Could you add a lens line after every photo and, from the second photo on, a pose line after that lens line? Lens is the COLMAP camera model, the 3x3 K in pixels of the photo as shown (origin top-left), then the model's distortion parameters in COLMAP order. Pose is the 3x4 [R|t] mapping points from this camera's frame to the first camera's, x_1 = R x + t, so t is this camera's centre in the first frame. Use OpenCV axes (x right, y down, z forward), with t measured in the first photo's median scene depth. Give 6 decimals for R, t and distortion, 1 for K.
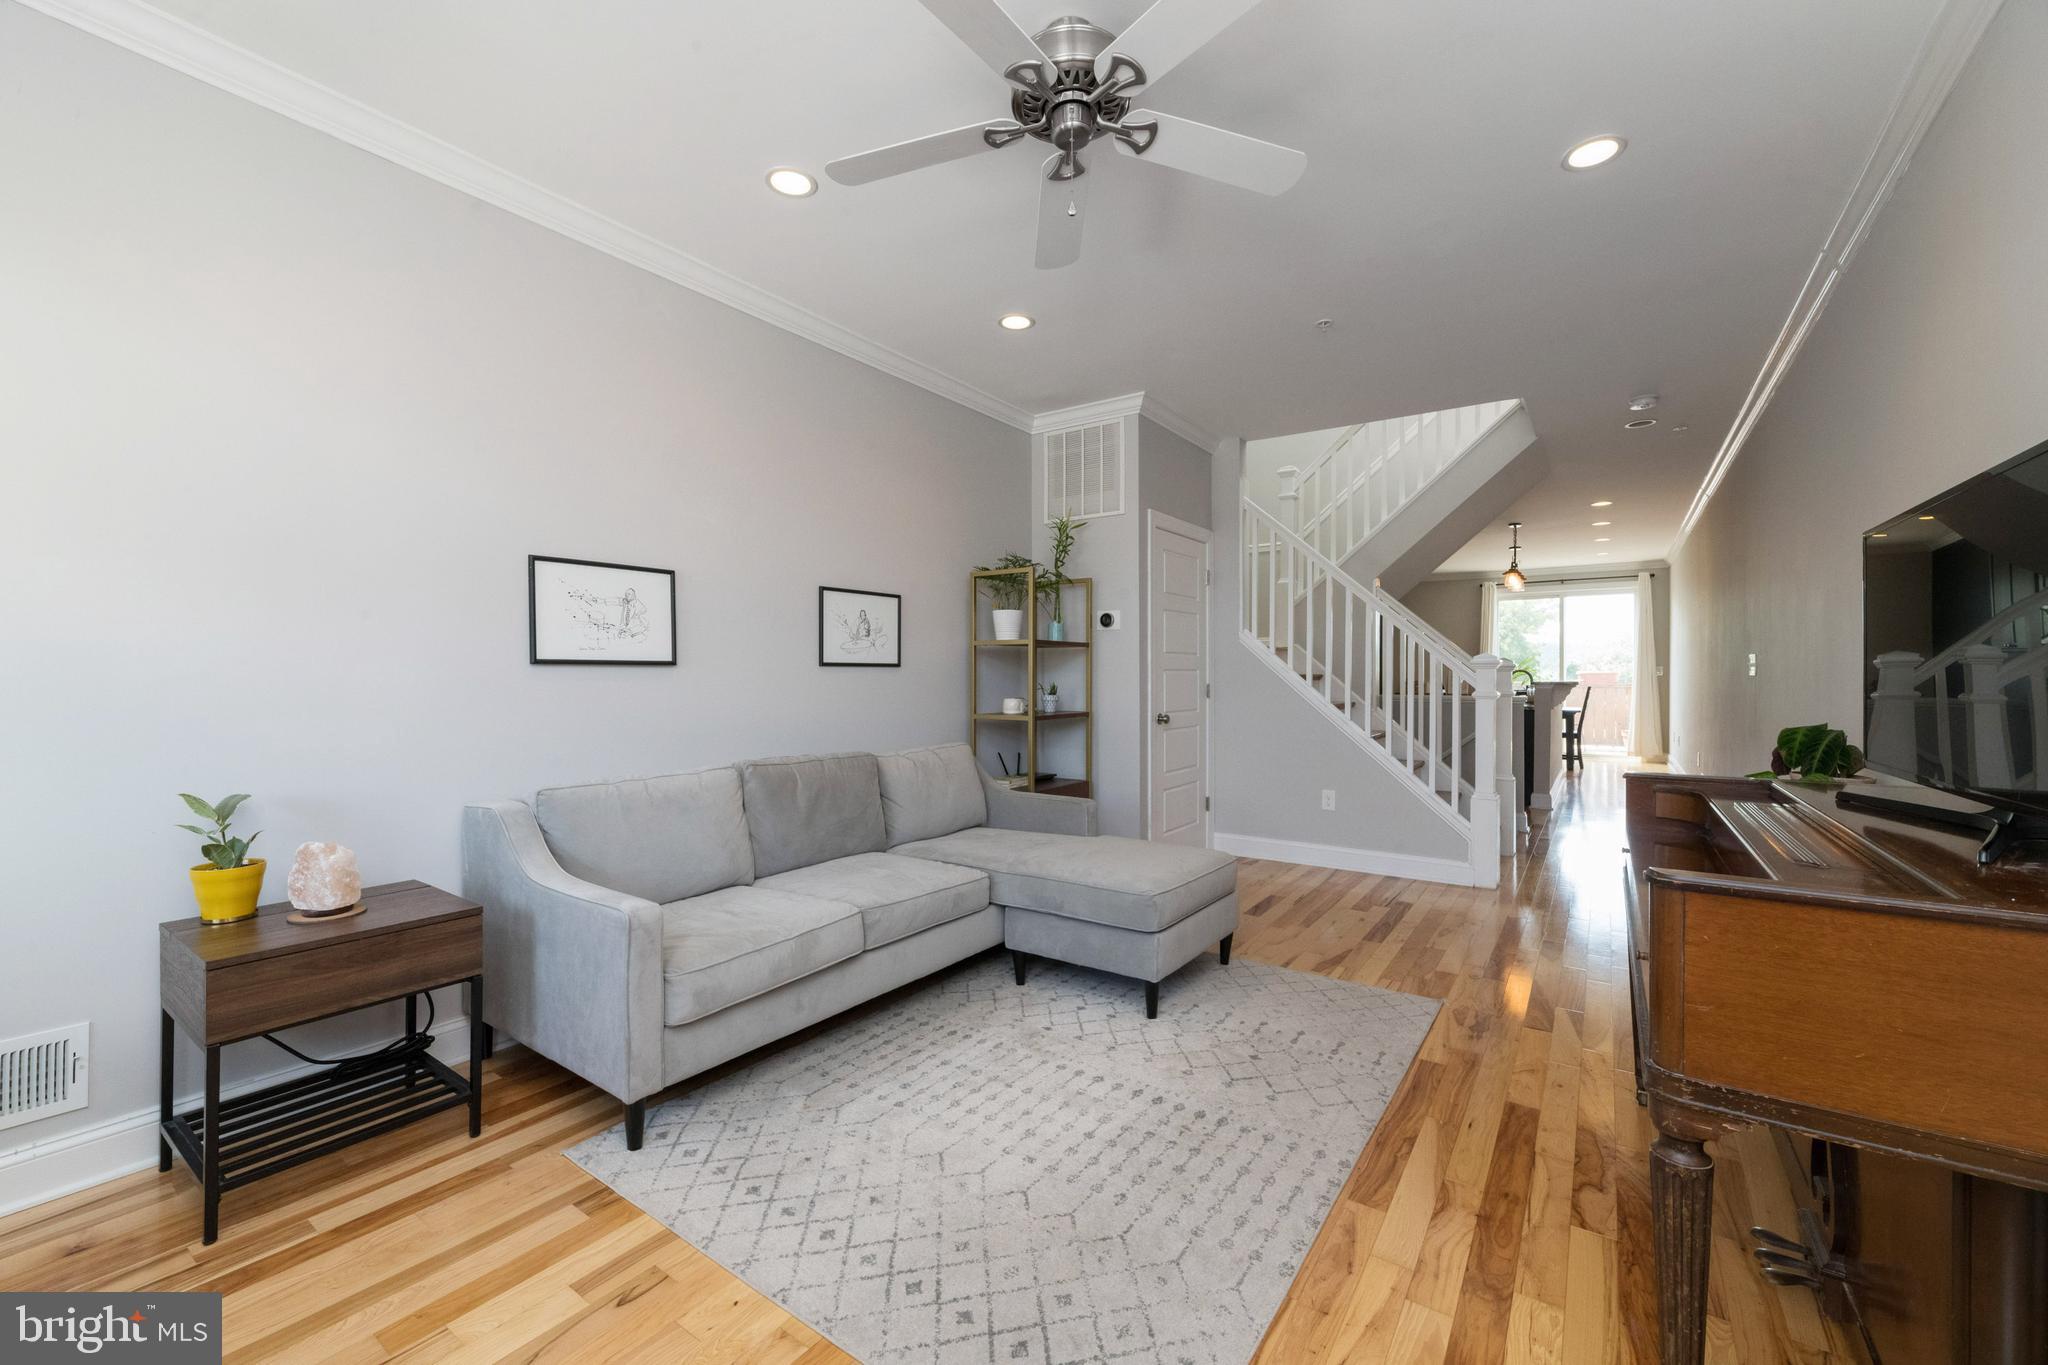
lens RADIAL K [[818.8, 0, 1060.1], [0, 818.8, 687.2], [0, 0, 1]] dist [-0.002477, -0.000562]
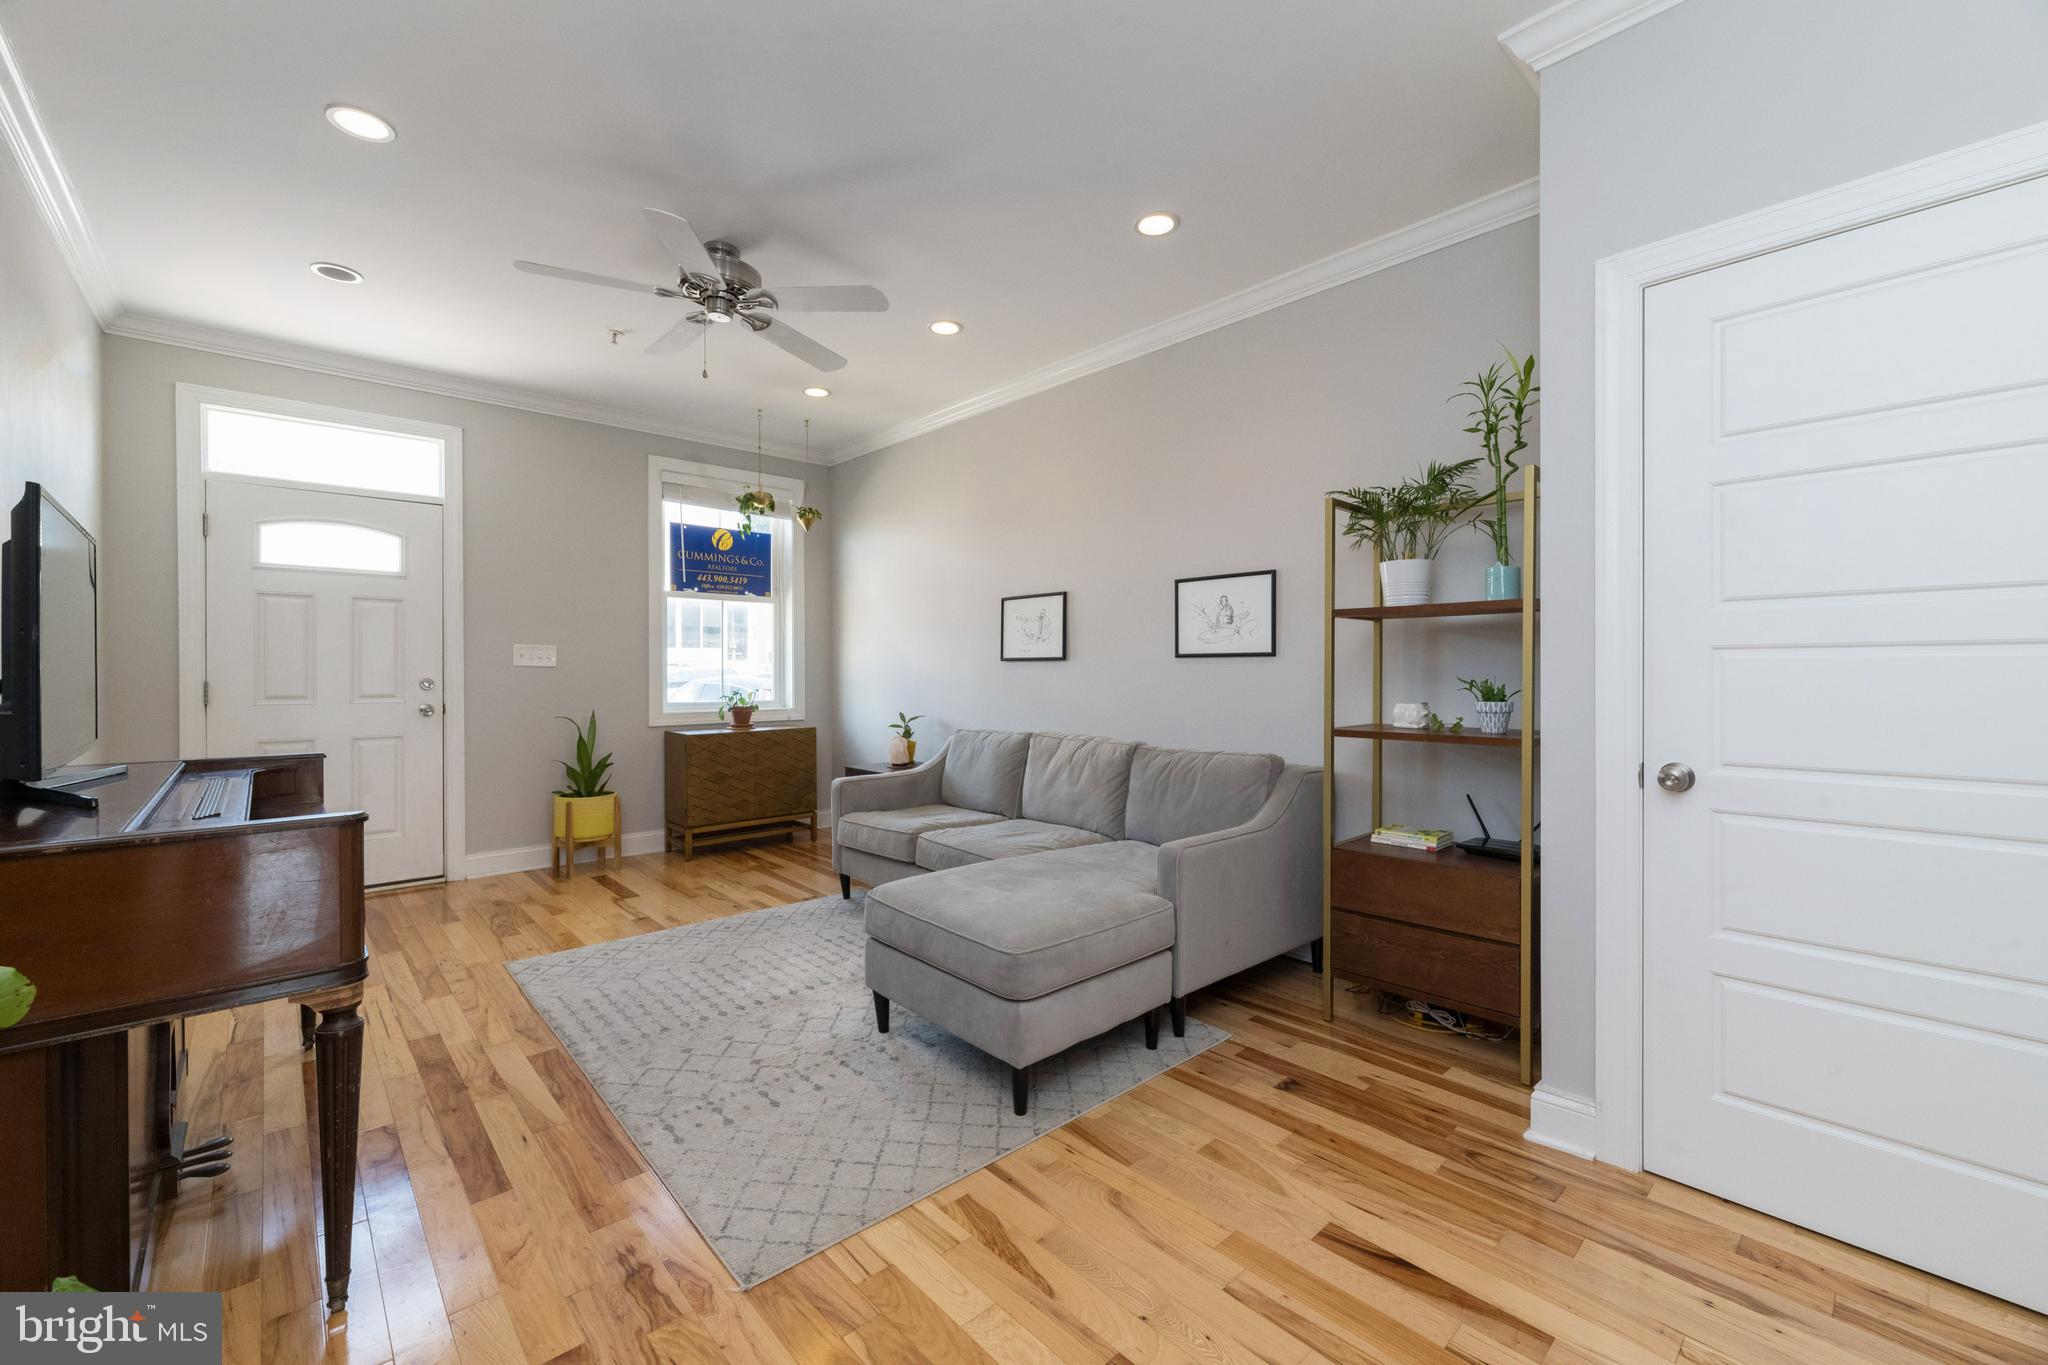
lens RADIAL K [[818.8, 0, 1004.2], [0, 818.8, 675.1], [0, 0, 1]] dist [-0.002477, -0.000562]
pose [[-0.247933, 0.010265, -0.968723, 0.960708], [-0.010935, 0.999851, 0.013394, -0.019011], [0.968715, 0.013913, -0.247784, 1.327726]]
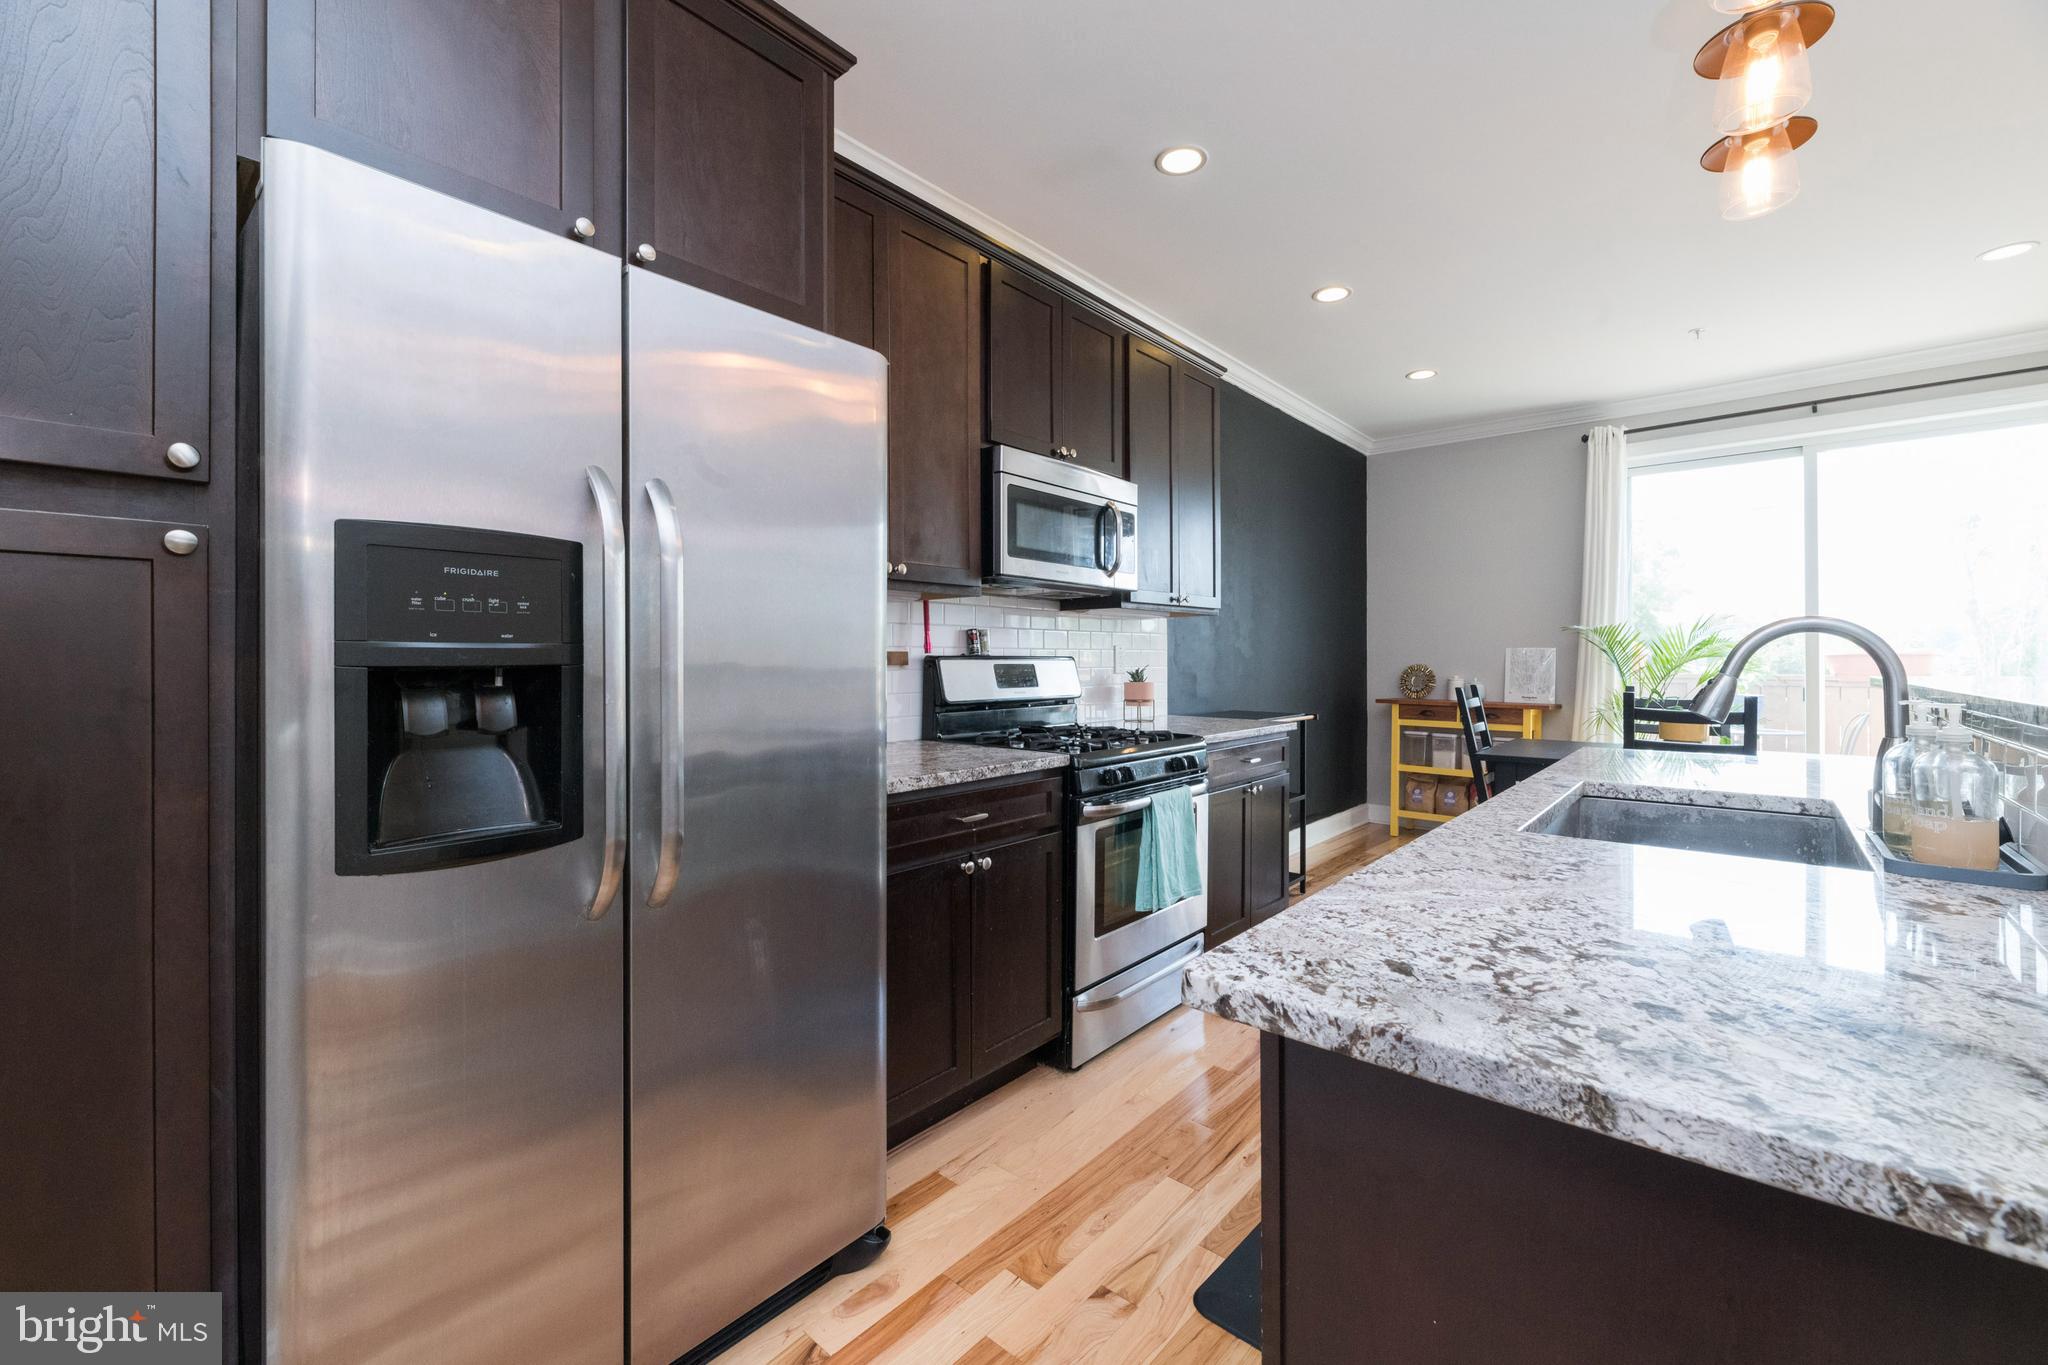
lens RADIAL K [[818.8, 0, 1013.6], [0, 818.8, 663.0], [0, 0, 1]] dist [-0.002477, -0.000562]
pose [[0.990575, -0.000176, -0.136971, 1.268553], [-0.001622, 0.999914, -0.013009, -0.029583], [0.136961, 0.013109, 0.990490, 2.448204]]
